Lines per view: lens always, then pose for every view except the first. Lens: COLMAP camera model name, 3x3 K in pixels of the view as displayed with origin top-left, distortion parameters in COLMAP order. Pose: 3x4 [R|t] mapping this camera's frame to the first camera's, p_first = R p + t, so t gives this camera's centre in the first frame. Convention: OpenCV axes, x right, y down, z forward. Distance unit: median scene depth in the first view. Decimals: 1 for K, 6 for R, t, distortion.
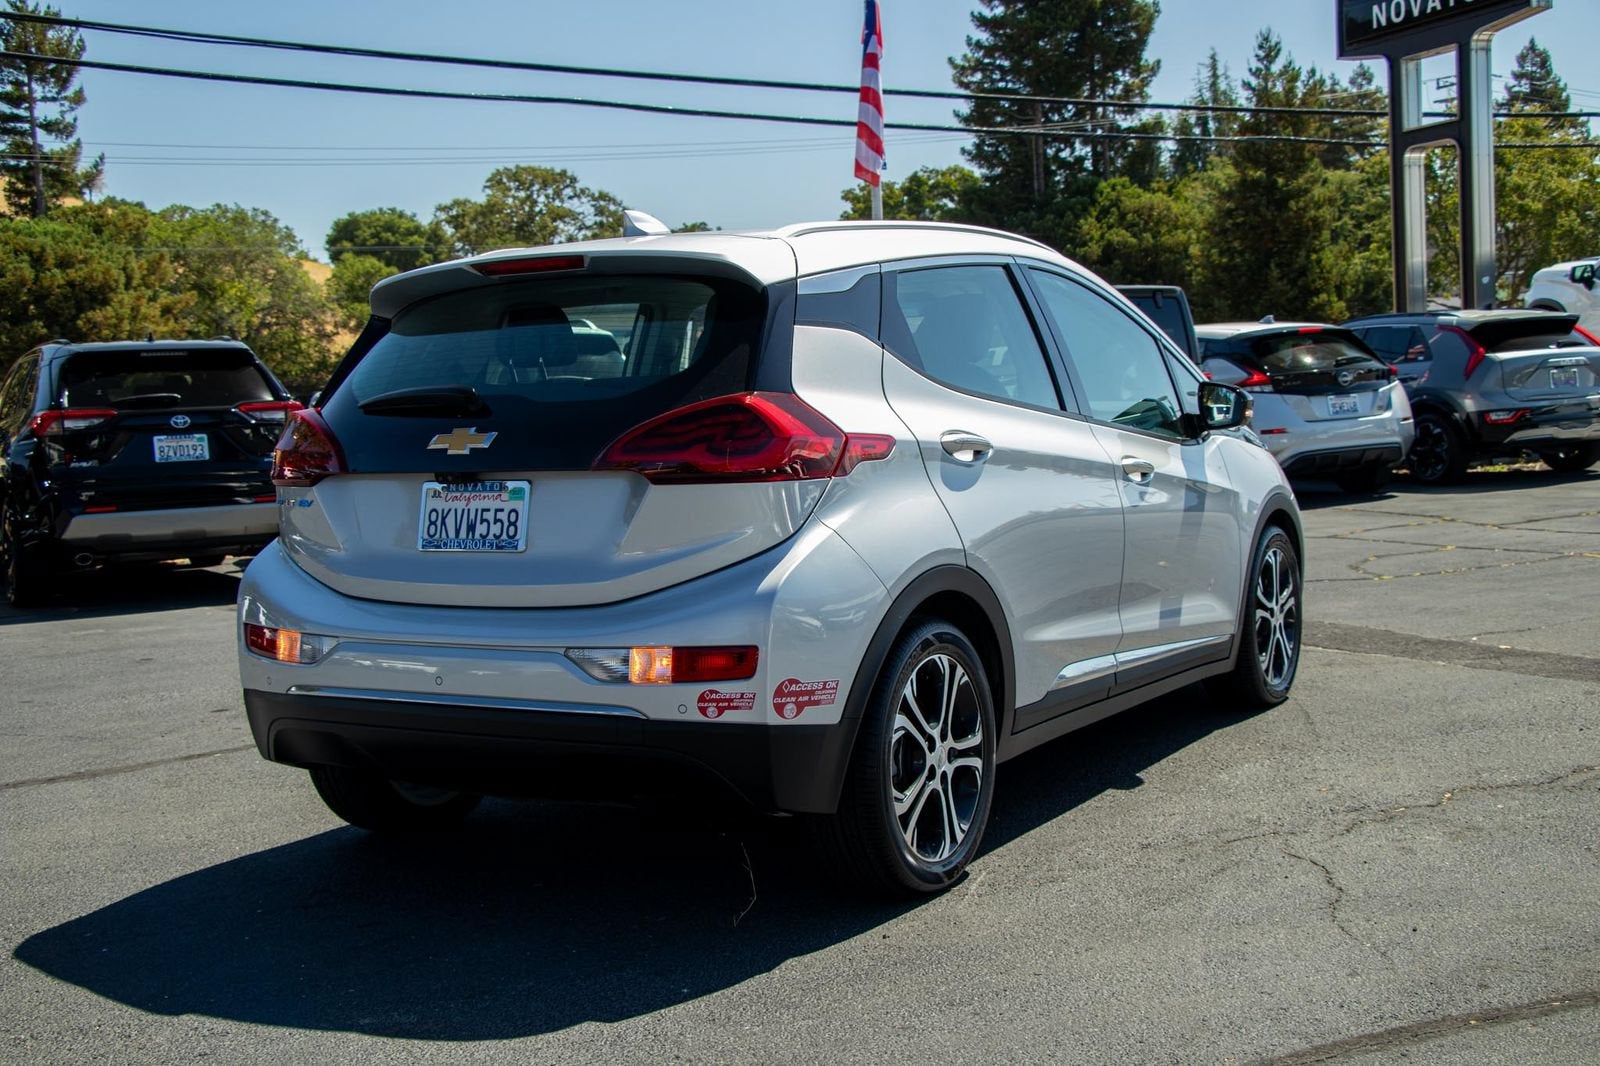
lens RADIAL K [[1979.3, 0, 726.0], [0, 1979.3, 532.7], [0, 0, 1]] dist [-0.027849, 0.307706]
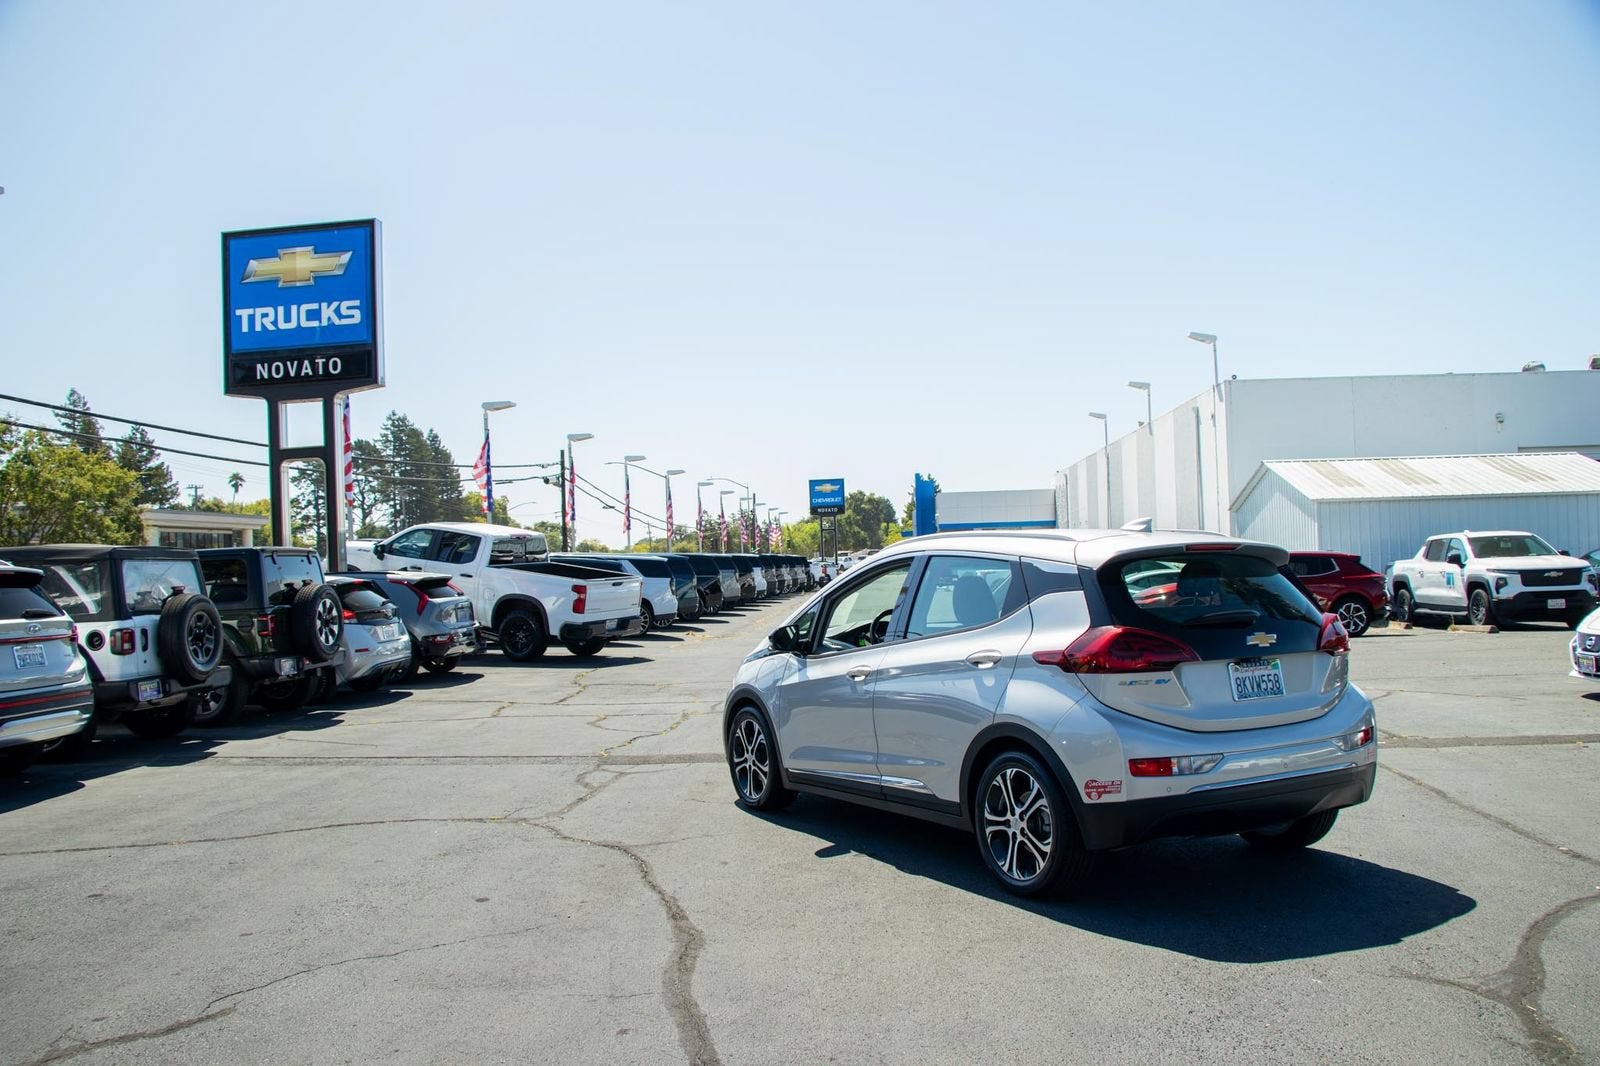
lens RADIAL K [[1387.2, 0, 797.1], [0, 1387.2, 546.1], [0, 0, 1]] dist [-0.186710, 0.172960]
pose [[0.480613, 0.040250, 0.876008, -0.169435], [0.073715, 0.993556, -0.086095, -0.006359], [-0.873829, 0.105953, 0.474549, 0.086711]]
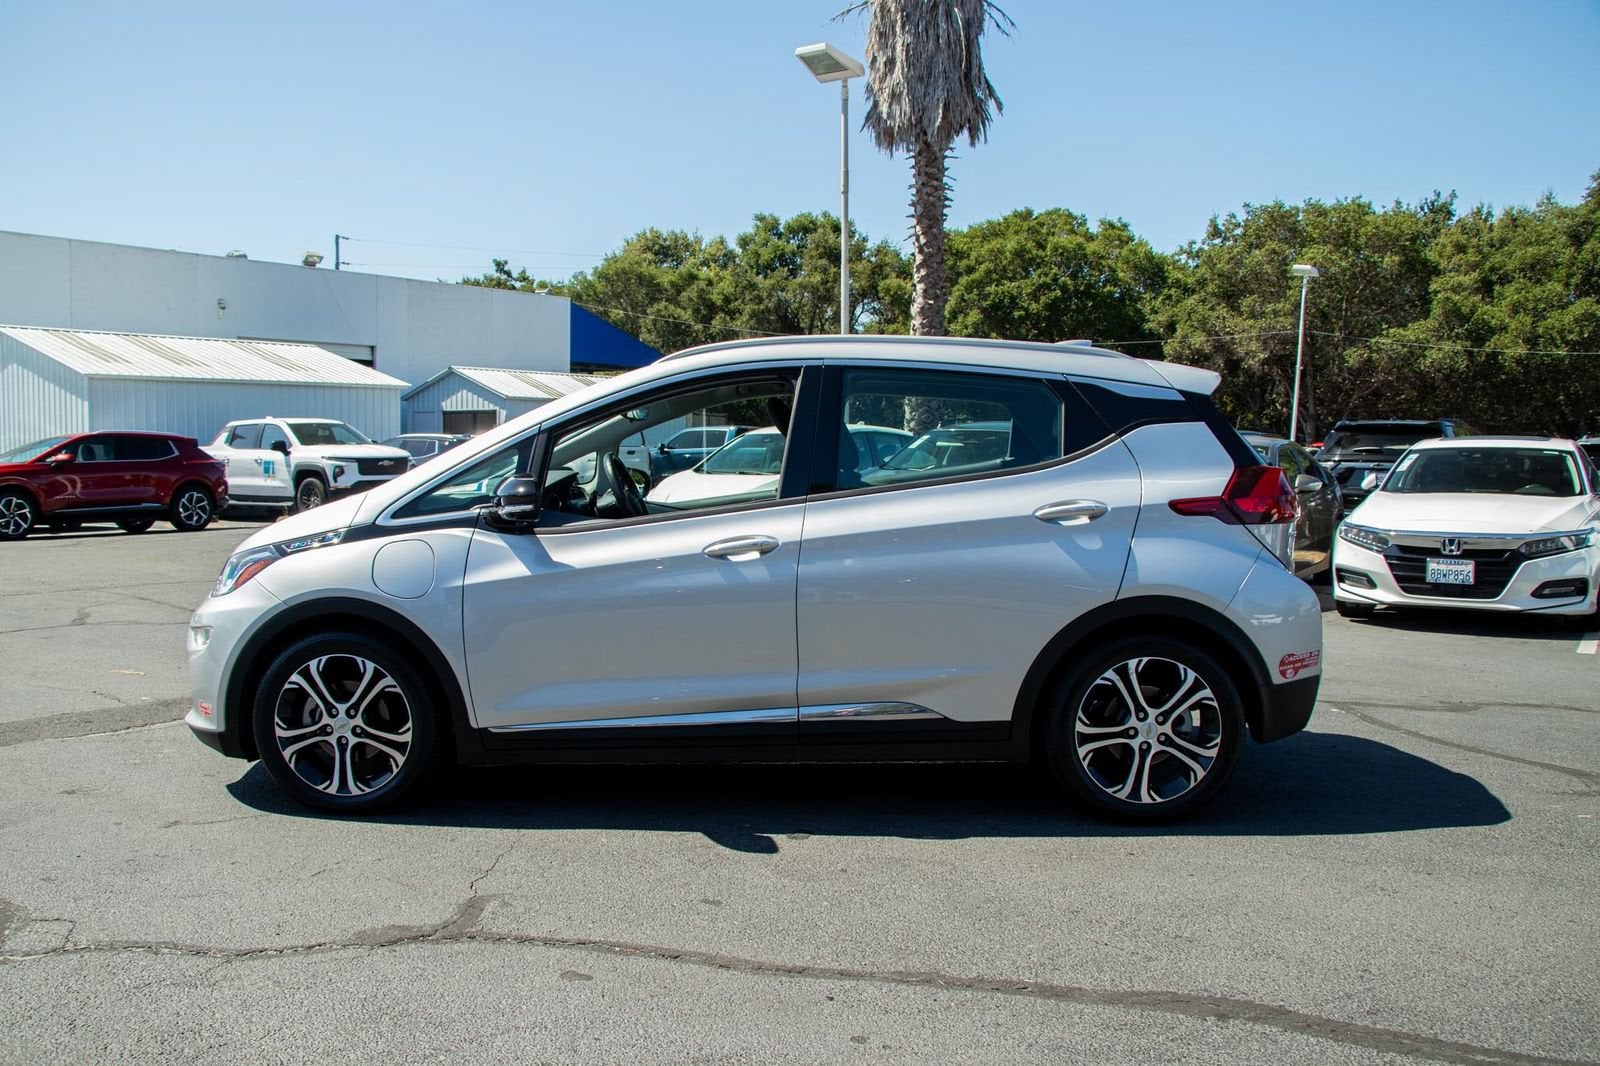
lens RADIAL K [[1387.2, 0, 797.1], [0, 1387.2, 546.1], [0, 0, 1]] dist [-0.186710, 0.172960]
pose [[-0.538427, -0.019844, 0.842438, -0.103298], [0.082685, 0.993654, 0.076253, -0.013304], [-0.838606, 0.110714, -0.533370, 0.223425]]
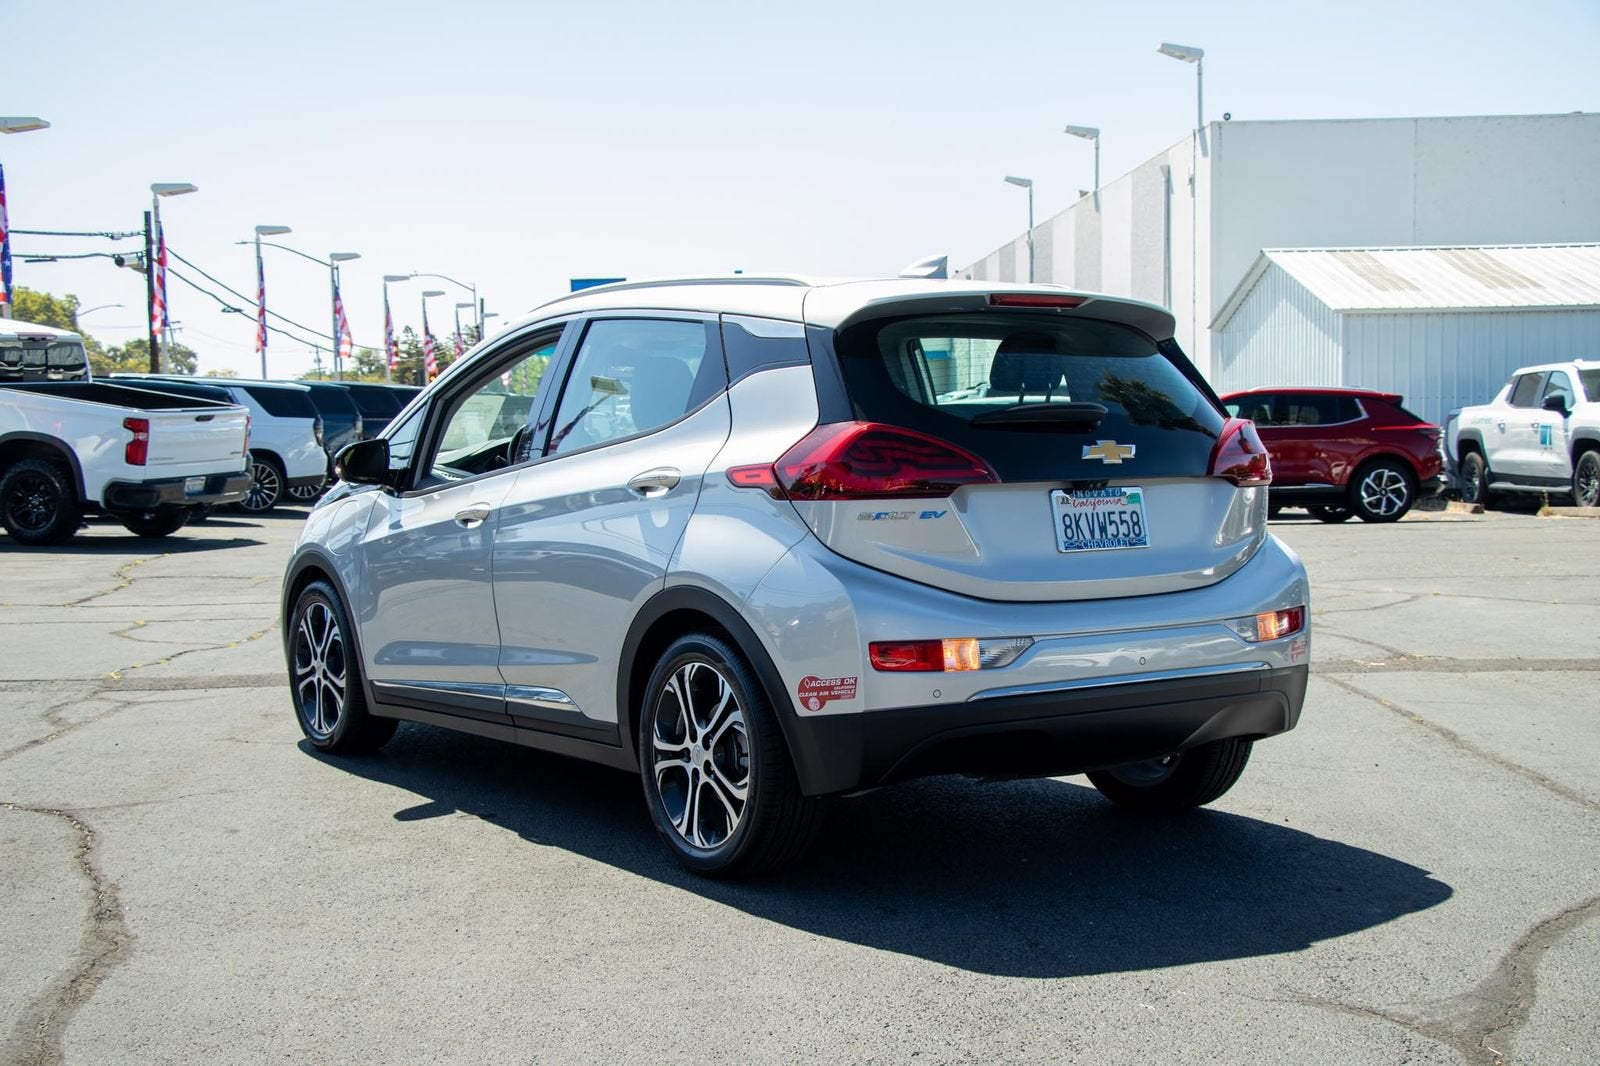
lens RADIAL K [[2149.5, 0, 821.9], [0, 2149.5, 572.1], [0, 0, 1]] dist [-0.001153, 0.407699]
pose [[0.376917, -0.027747, 0.925831, -0.152391], [0.066416, 0.997788, 0.002865, 0.000907], [-0.923863, 0.060410, 0.377926, 0.078567]]
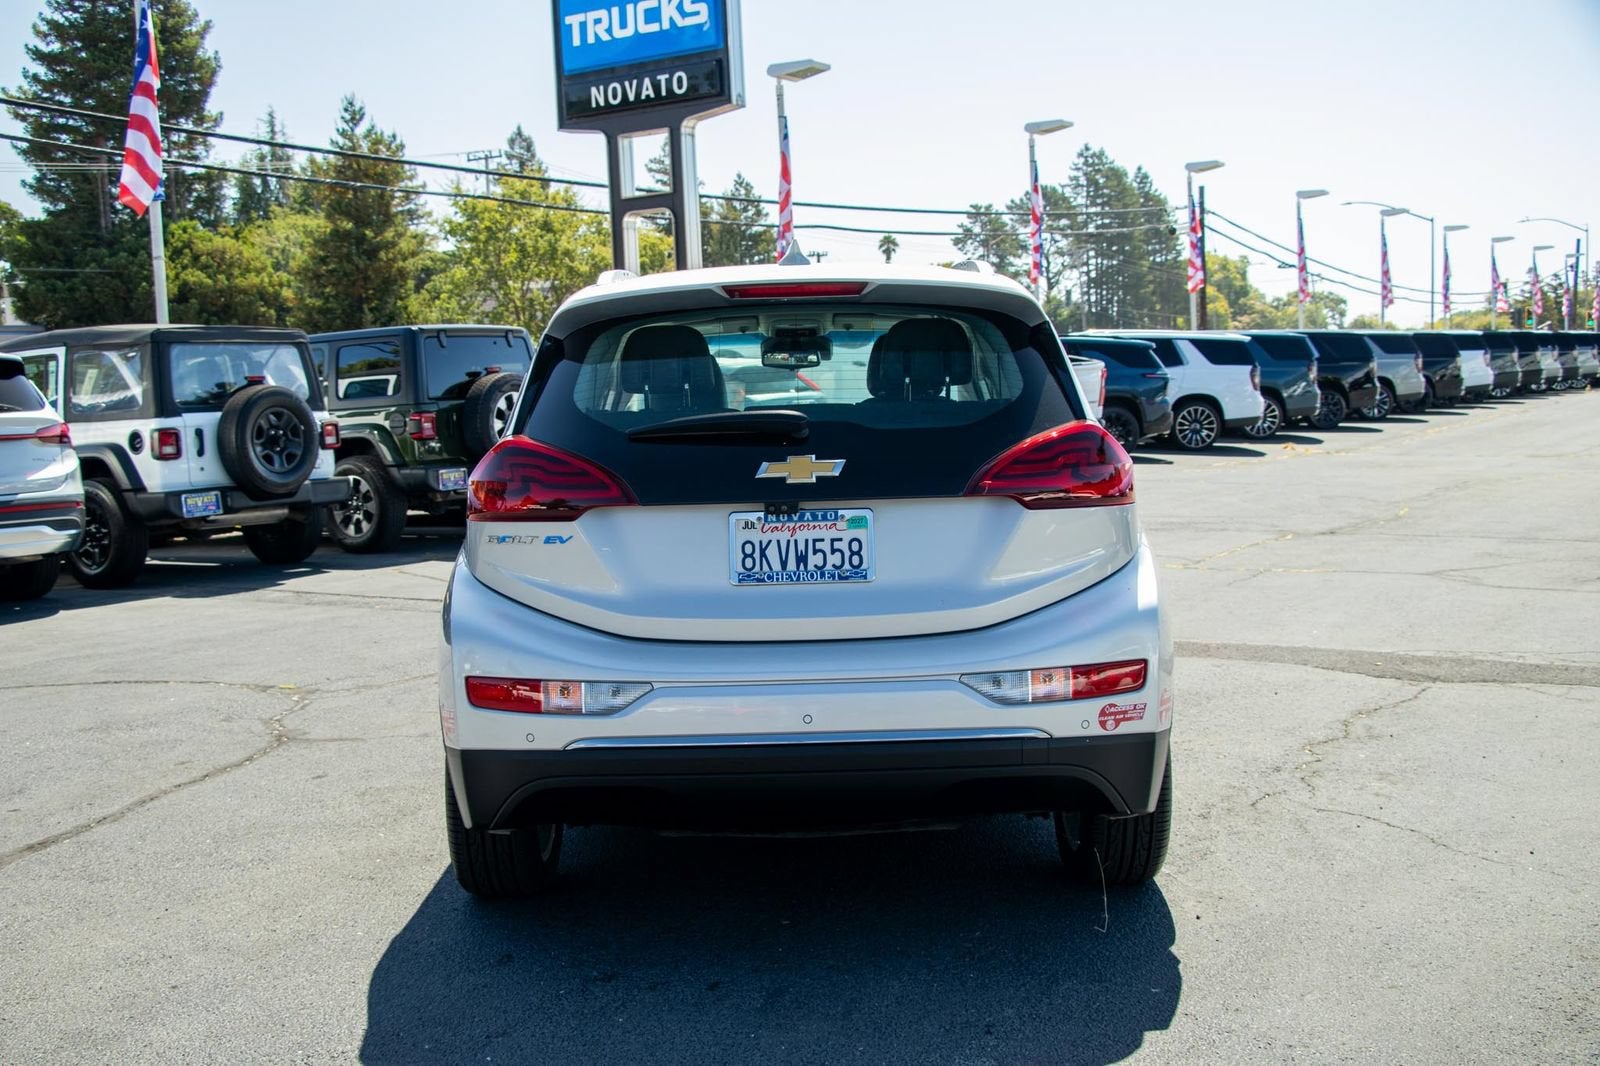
lens RADIAL K [[1837.8, 0, 769.9], [0, 1837.8, 538.4], [0, 0, 1]] dist [-0.109832, 0.413319]
pose [[0.848869, -0.029682, 0.527769, -0.070309], [0.034810, 0.999394, 0.000218, -0.001519], [-0.527456, 0.018187, 0.849388, 0.028561]]
